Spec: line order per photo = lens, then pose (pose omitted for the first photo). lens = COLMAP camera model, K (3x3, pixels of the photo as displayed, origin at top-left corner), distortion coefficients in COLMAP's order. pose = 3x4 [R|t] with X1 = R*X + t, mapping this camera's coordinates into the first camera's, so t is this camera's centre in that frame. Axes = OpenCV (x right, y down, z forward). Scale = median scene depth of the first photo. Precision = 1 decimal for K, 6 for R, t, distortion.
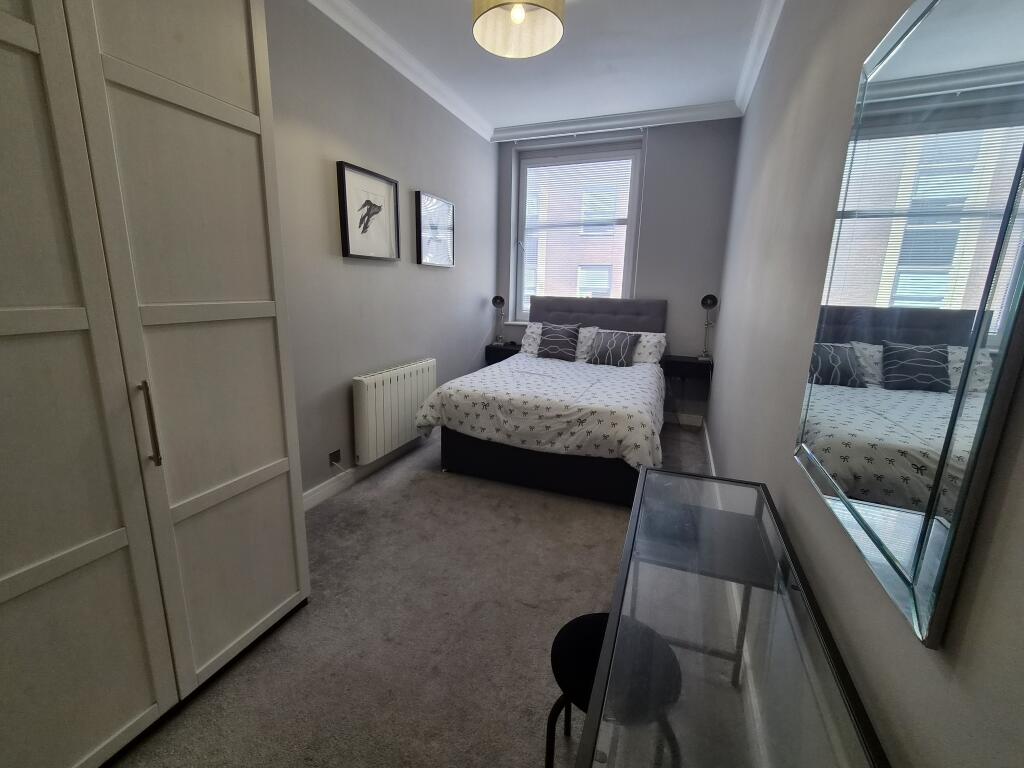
lens RADIAL K [[419.9, 0, 509.9], [0, 419.9, 377.2], [0, 0, 1]] dist [0.000122, 0.000045]
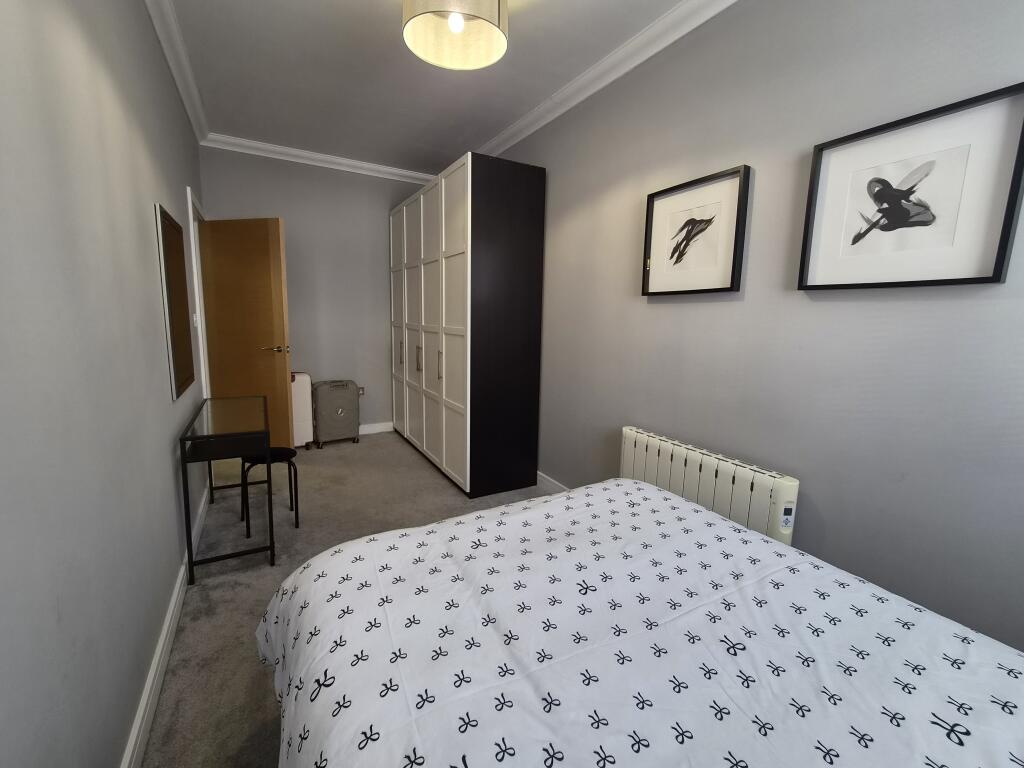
lens RADIAL K [[419.9, 0, 508.5], [0, 419.9, 381.0], [0, 0, 1]] dist [0.000122, 0.000045]
pose [[-0.621993, 0.086281, -0.778255, 0.495215], [-0.204823, 0.941376, 0.268063, -0.278548], [0.755759, 0.326138, -0.567857, 1.276133]]
